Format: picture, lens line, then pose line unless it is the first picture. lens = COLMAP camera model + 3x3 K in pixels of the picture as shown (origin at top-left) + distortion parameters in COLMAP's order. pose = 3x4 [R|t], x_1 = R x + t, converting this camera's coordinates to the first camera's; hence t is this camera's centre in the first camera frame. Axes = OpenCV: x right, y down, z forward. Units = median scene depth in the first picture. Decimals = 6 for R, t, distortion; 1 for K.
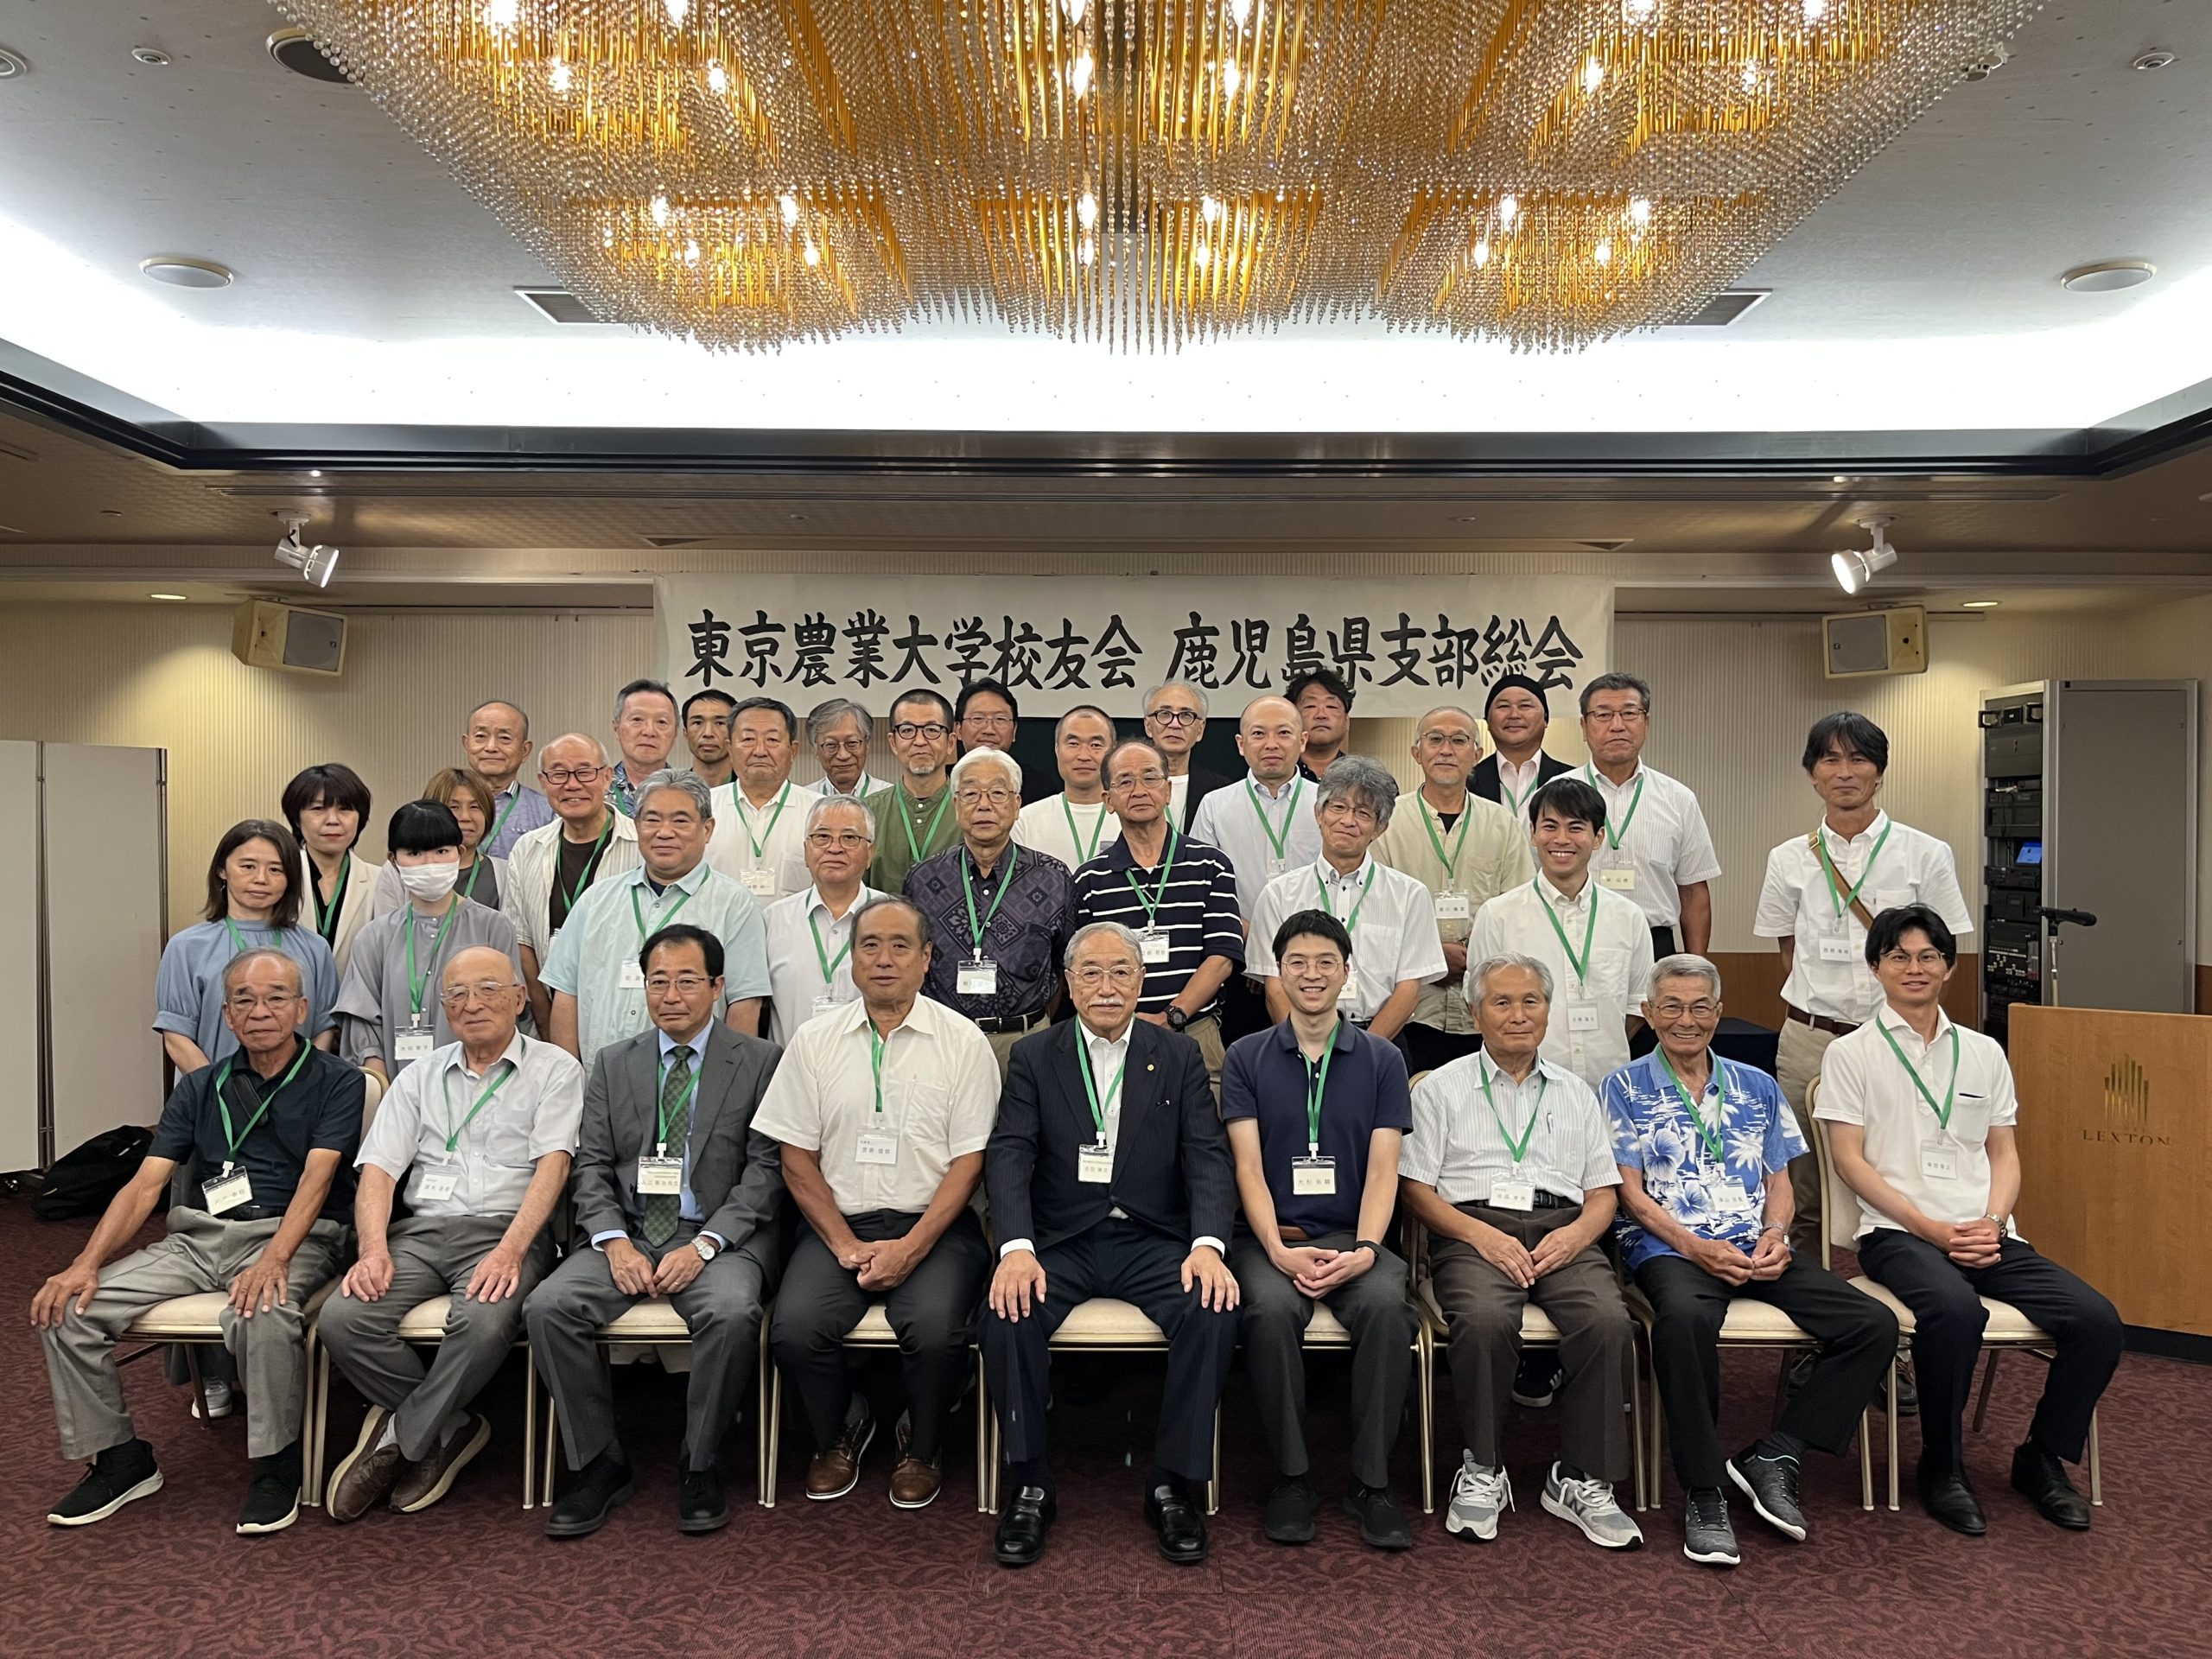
lens RADIAL K [[1646.1, 0, 1117.4], [0, 1646.1, 833.4], [0, 0, 1]] dist [0.116078, -0.238627]
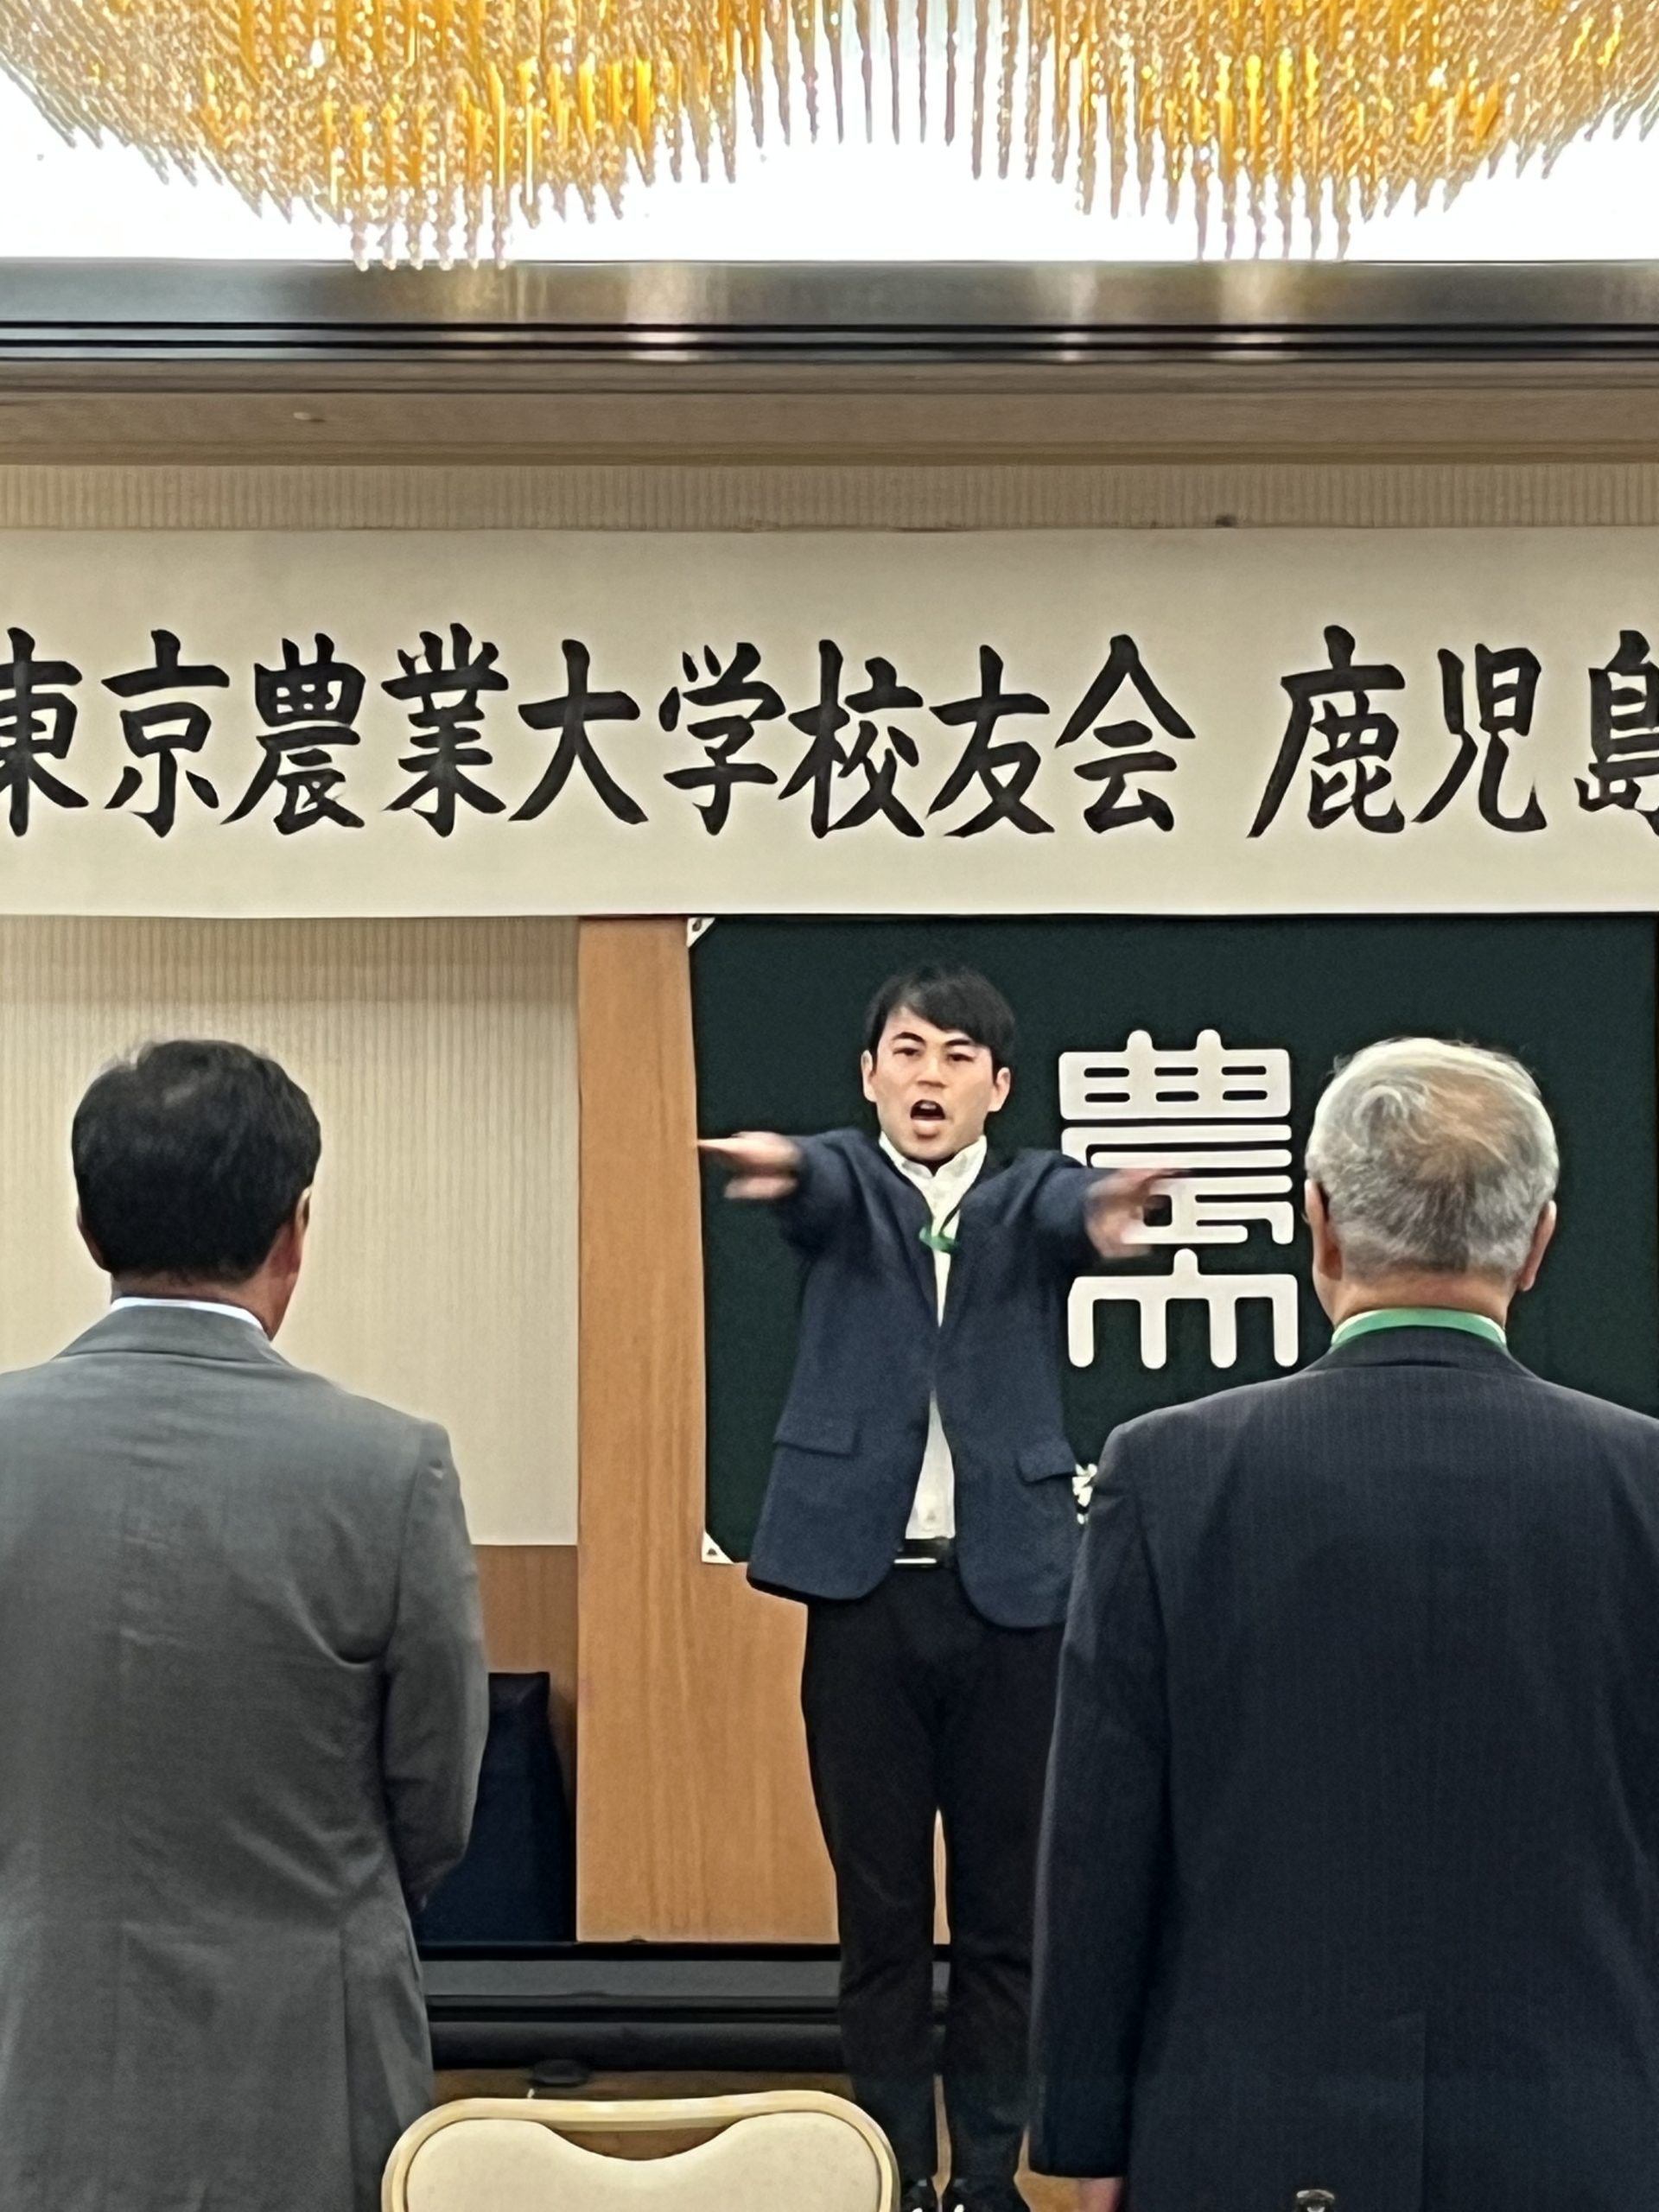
lens RADIAL K [[6836.9, 0, 829.5], [0, 6836.9, 1106.0], [0, 0, 1]] dist [0.171636, -0.030794]
pose [[0.999890, -0.004296, -0.014194, -0.045146], [0.004181, 0.999958, -0.008144, -0.015071], [0.014228, 0.008084, 0.999866, -0.528120]]
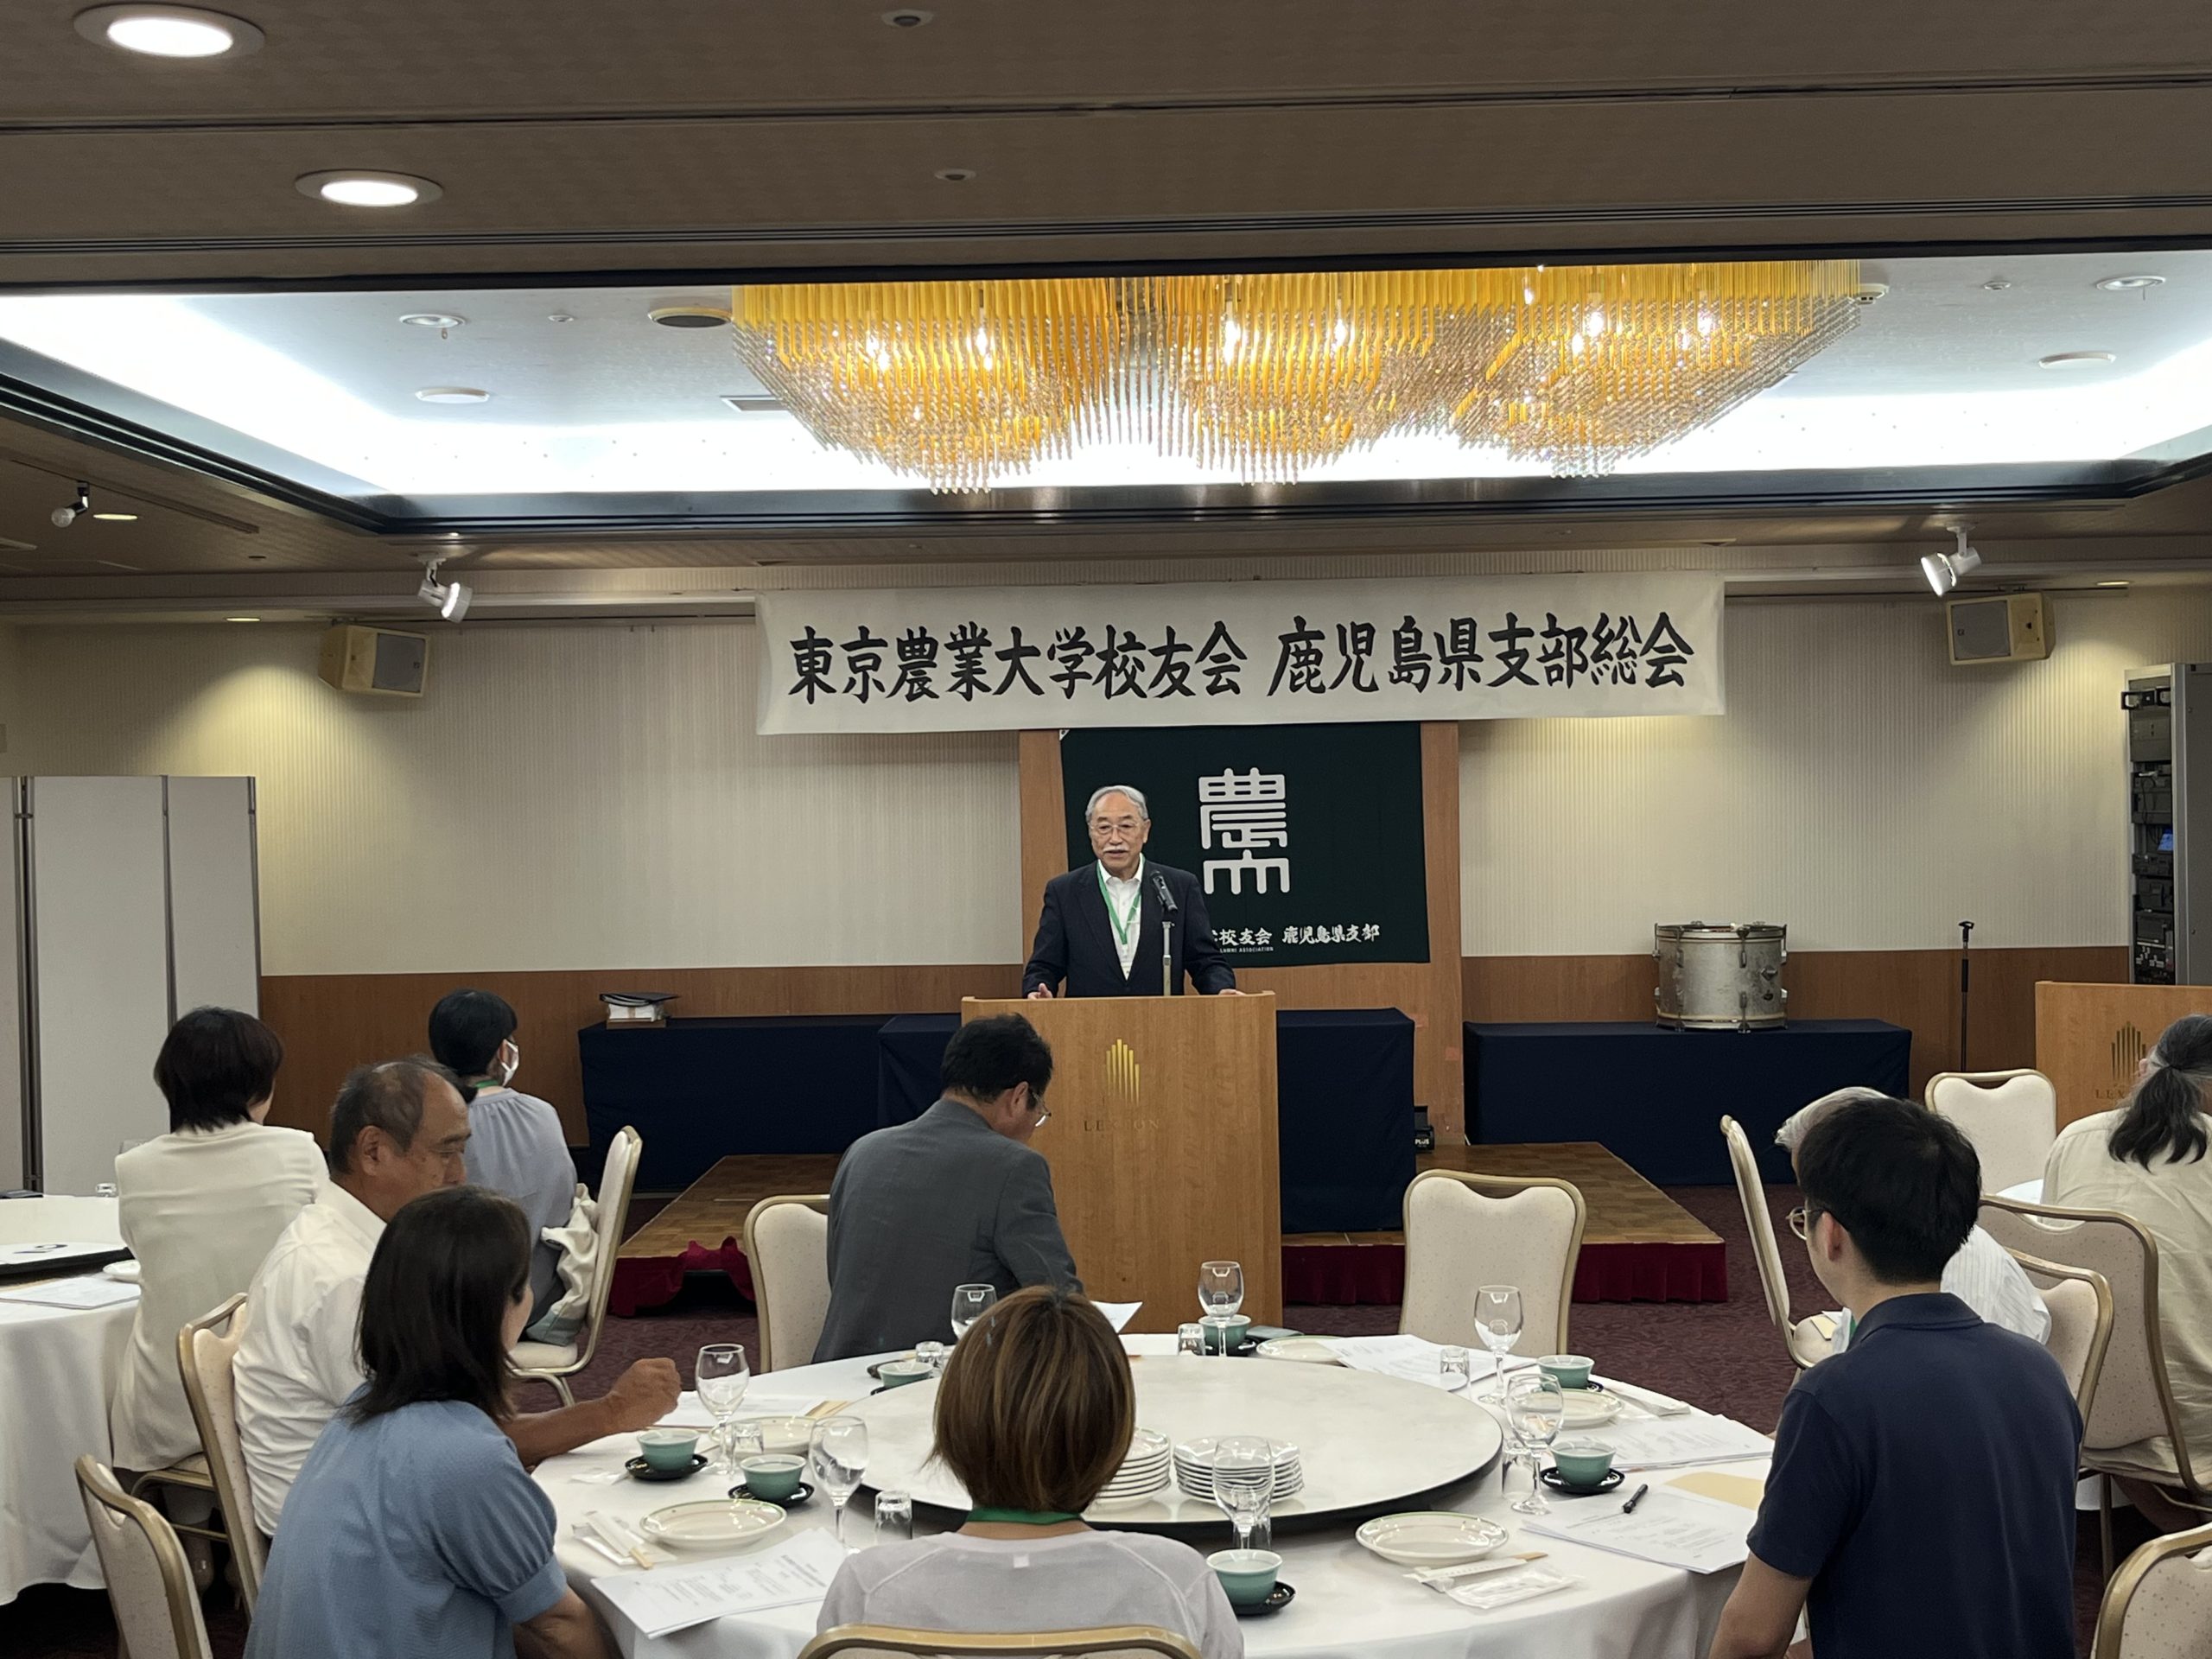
lens RADIAL K [[2605.3, 0, 1107.7], [0, 2605.3, 843.3], [0, 0, 1]] dist [0.146411, -0.372301]
pose [[0.999580, -0.022634, -0.018105, -0.042725], [0.022811, 0.999694, 0.009593, -0.015757], [0.017882, -0.010002, 0.999790, -0.567637]]
